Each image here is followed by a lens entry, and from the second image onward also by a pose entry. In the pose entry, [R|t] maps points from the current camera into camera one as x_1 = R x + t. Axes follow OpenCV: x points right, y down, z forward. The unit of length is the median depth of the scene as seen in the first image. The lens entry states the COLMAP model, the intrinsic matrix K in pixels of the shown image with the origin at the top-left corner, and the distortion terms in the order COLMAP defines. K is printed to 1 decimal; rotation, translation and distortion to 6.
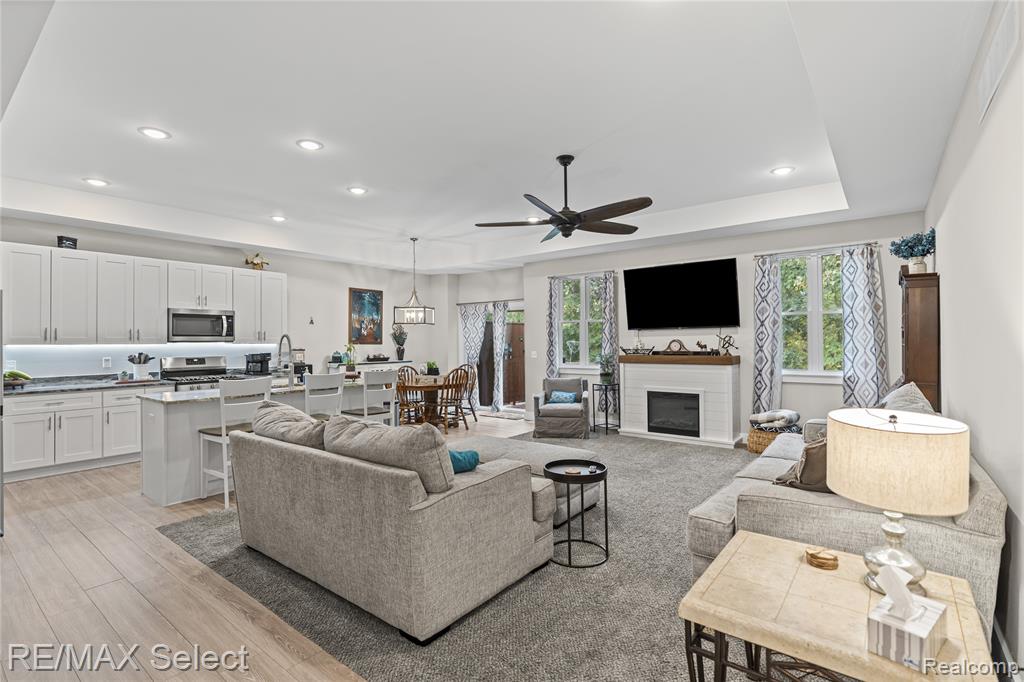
lens RADIAL K [[473.9, 0, 516.3], [0, 473.9, 336.4], [0, 0, 1]] dist [-0.012490, 0.005192]
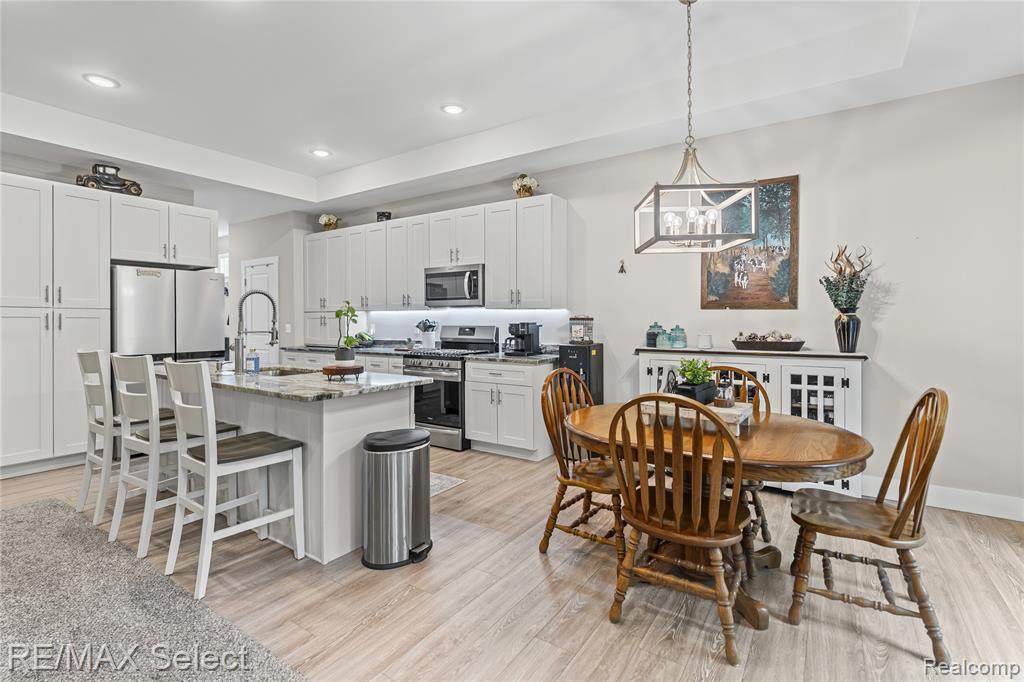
lens RADIAL K [[473.9, 0, 531.9], [0, 473.9, 321.0], [0, 0, 1]] dist [-0.012490, 0.005192]
pose [[0.078361, 0.009528, -0.996879, 0.133242], [0.011919, 0.999874, 0.010494, 0.027351], [0.996854, -0.012704, 0.078238, 1.018048]]
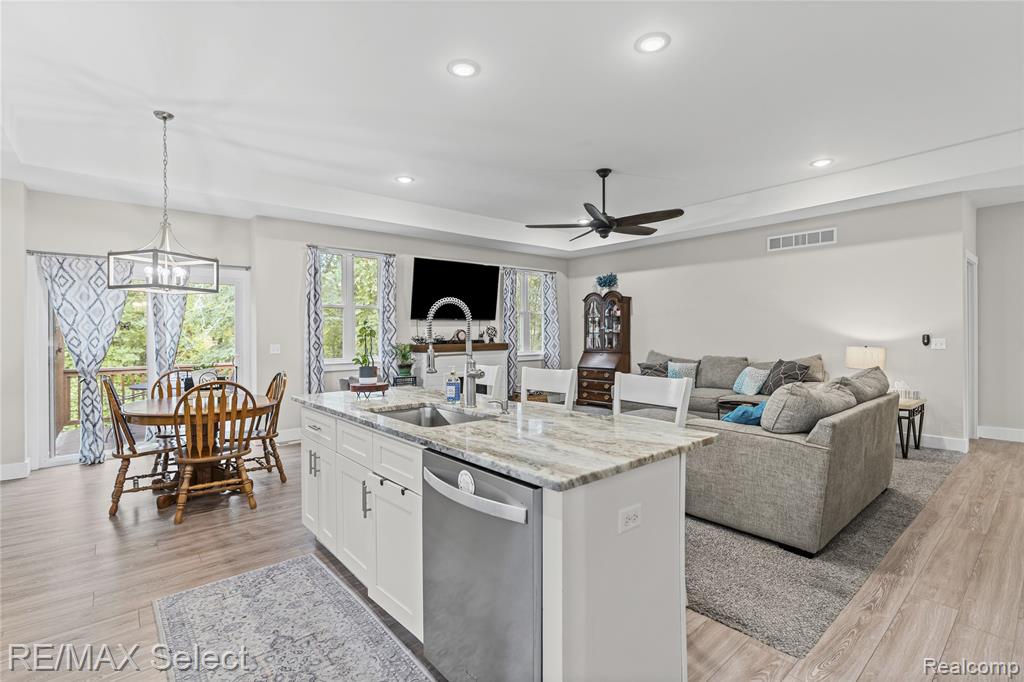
lens RADIAL K [[473.9, 0, 516.3], [0, 473.9, 334.3], [0, 0, 1]] dist [-0.012490, 0.005192]
pose [[0.201230, 0.009627, 0.979497, -0.730840], [-0.001689, 0.999954, -0.009481, 0.028279], [-0.979543, 0.000254, 0.201237, 0.647804]]
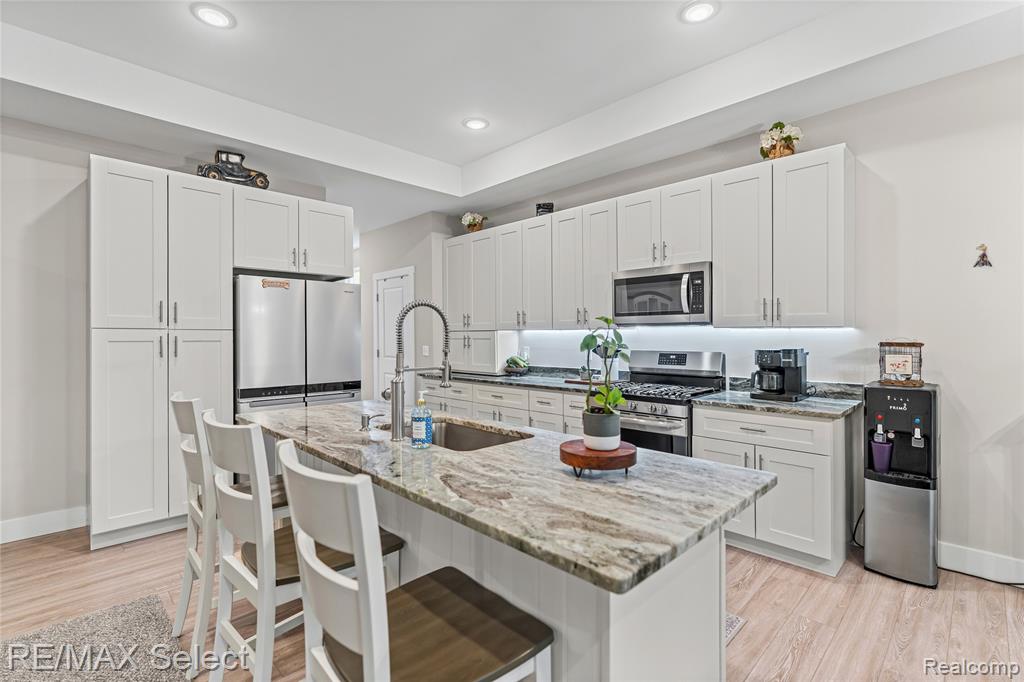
lens RADIAL K [[473.9, 0, 539.5], [0, 473.9, 334.2], [0, 0, 1]] dist [-0.012490, 0.005192]
pose [[-0.112120, 0.003880, -0.993687, -0.087849], [0.014394, 0.999894, 0.002280, 0.018472], [0.993590, -0.014048, -0.112164, 0.878863]]
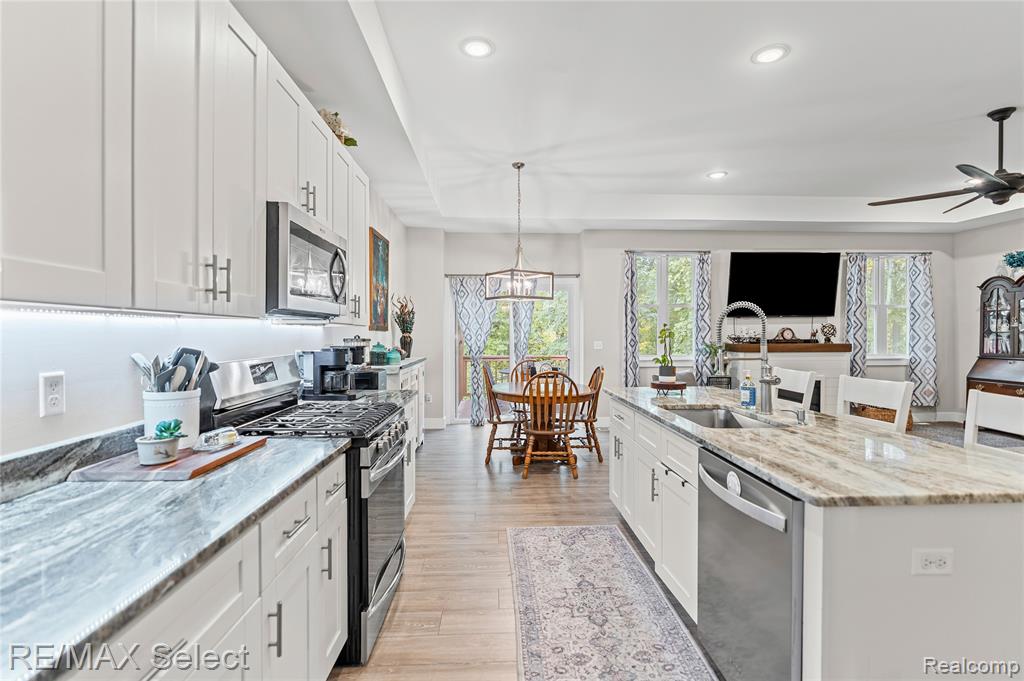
lens RADIAL K [[473.9, 0, 512.9], [0, 473.9, 333.8], [0, 0, 1]] dist [-0.012490, 0.005192]
pose [[0.762201, 0.006249, 0.647310, -0.749328], [-0.010355, 0.999943, 0.002539, 0.023080], [-0.647258, -0.008639, 0.762222, 0.614280]]
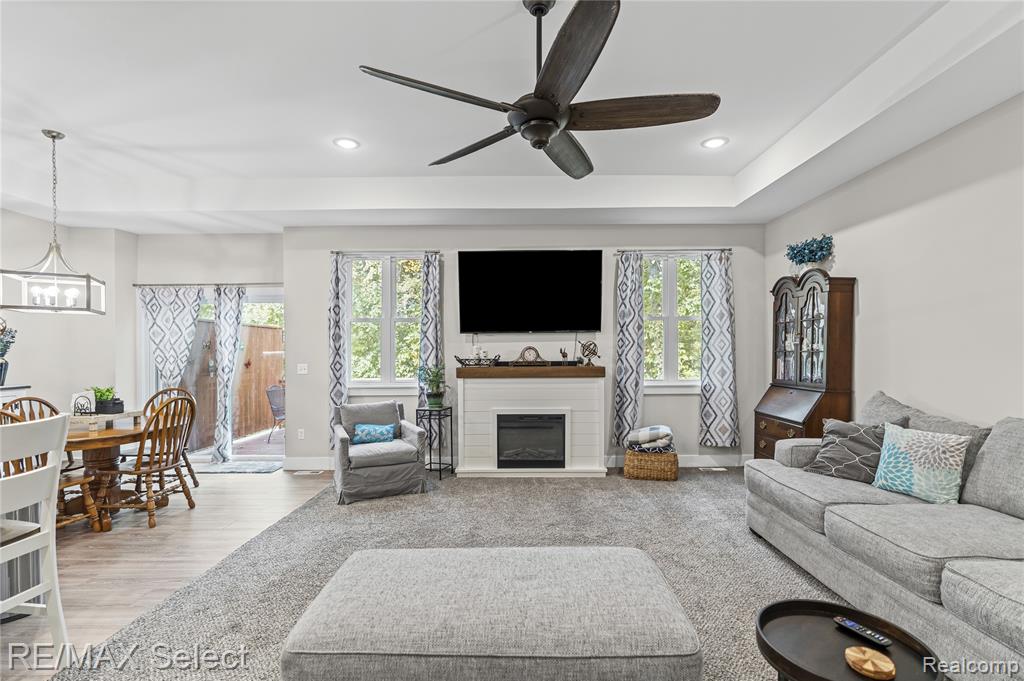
lens RADIAL K [[473.9, 0, 520.4], [0, 473.9, 356.2], [0, 0, 1]] dist [-0.012490, 0.005192]
pose [[0.792375, -0.003084, 0.610027, -0.155065], [-0.006935, 0.999877, 0.014063, 0.011801], [-0.609995, -0.015373, 0.792256, 0.387658]]
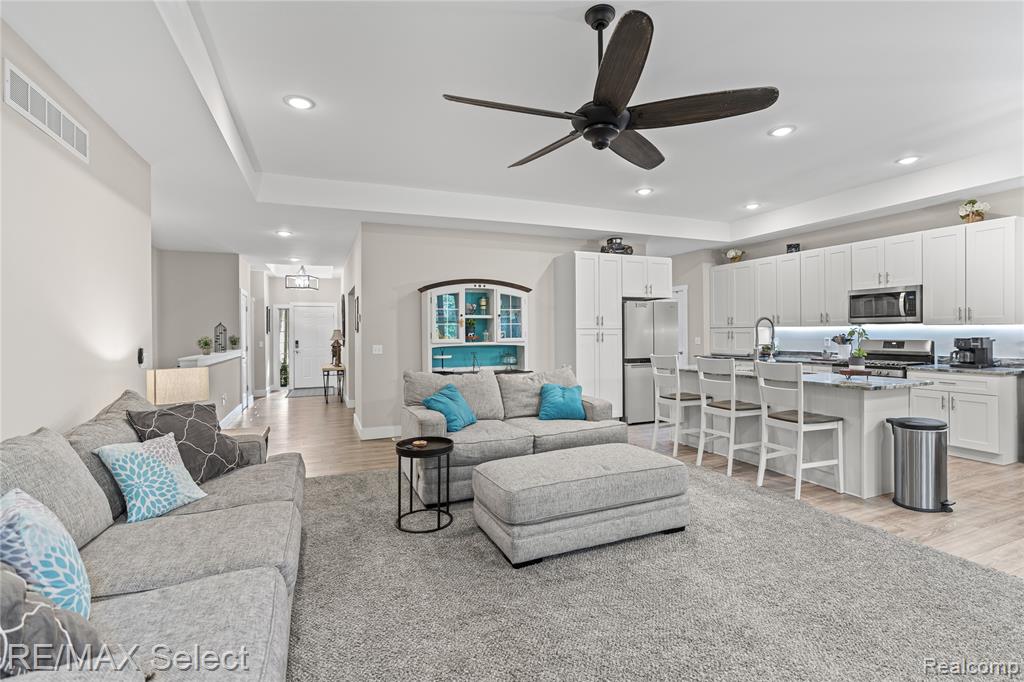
lens RADIAL K [[473.9, 0, 522.4], [0, 473.9, 334.5], [0, 0, 1]] dist [-0.012490, 0.005192]
pose [[-0.498175, 0.018132, -0.866887, 0.447468], [0.023951, 0.999688, 0.007145, 0.009426], [0.866746, -0.017204, -0.498453, 0.809597]]
